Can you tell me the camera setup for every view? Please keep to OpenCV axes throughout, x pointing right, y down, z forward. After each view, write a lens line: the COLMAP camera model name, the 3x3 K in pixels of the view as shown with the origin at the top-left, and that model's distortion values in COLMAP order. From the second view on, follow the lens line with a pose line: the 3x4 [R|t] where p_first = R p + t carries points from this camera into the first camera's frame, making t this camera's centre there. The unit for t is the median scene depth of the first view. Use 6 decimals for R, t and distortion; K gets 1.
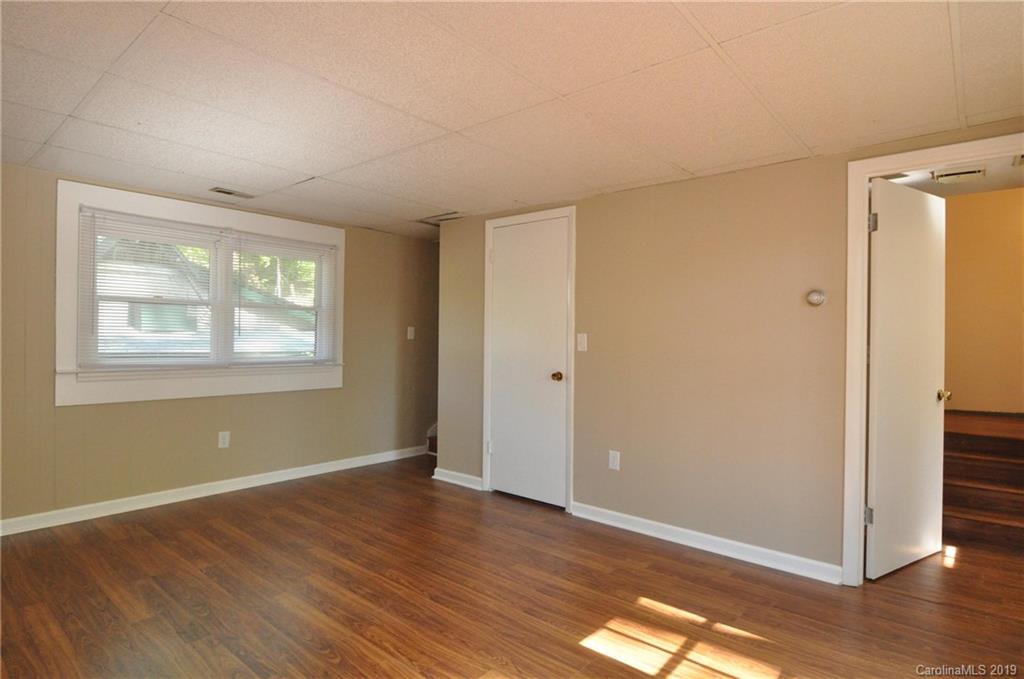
lens RADIAL K [[554.7, 0, 513.9], [0, 554.7, 339.5], [0, 0, 1]] dist [0.001864, -0.019448]
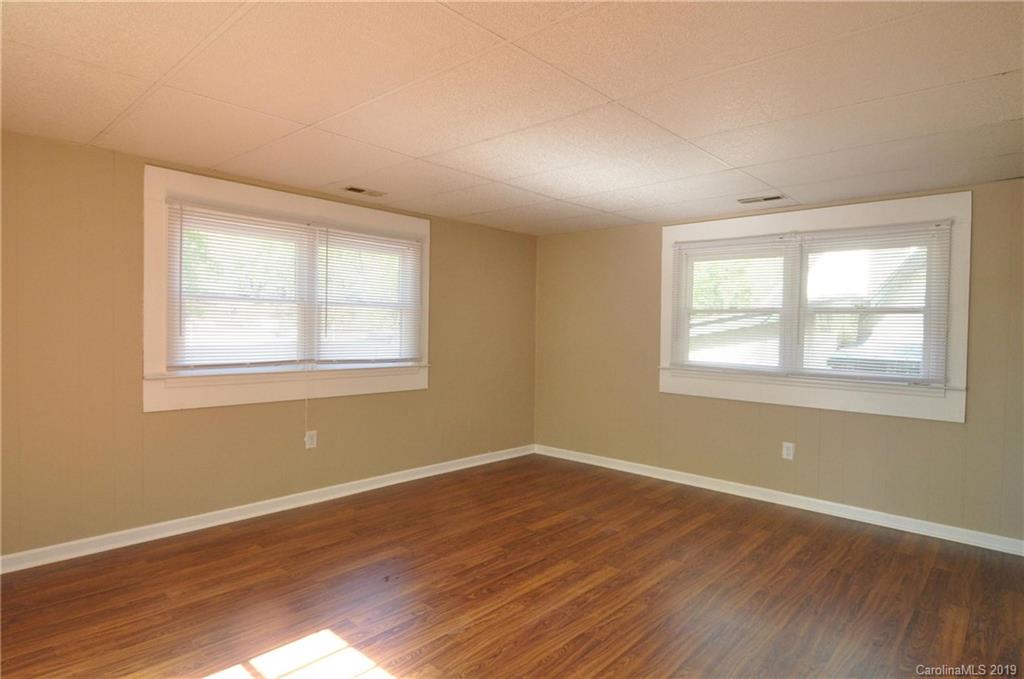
lens RADIAL K [[554.7, 0, 513.9], [0, 554.7, 339.5], [0, 0, 1]] dist [0.001864, -0.019448]
pose [[-0.036209, 0.009301, -0.999301, 0.553642], [-0.023851, 0.999664, 0.010169, -0.014843], [0.999060, 0.024203, -0.035975, 0.664010]]
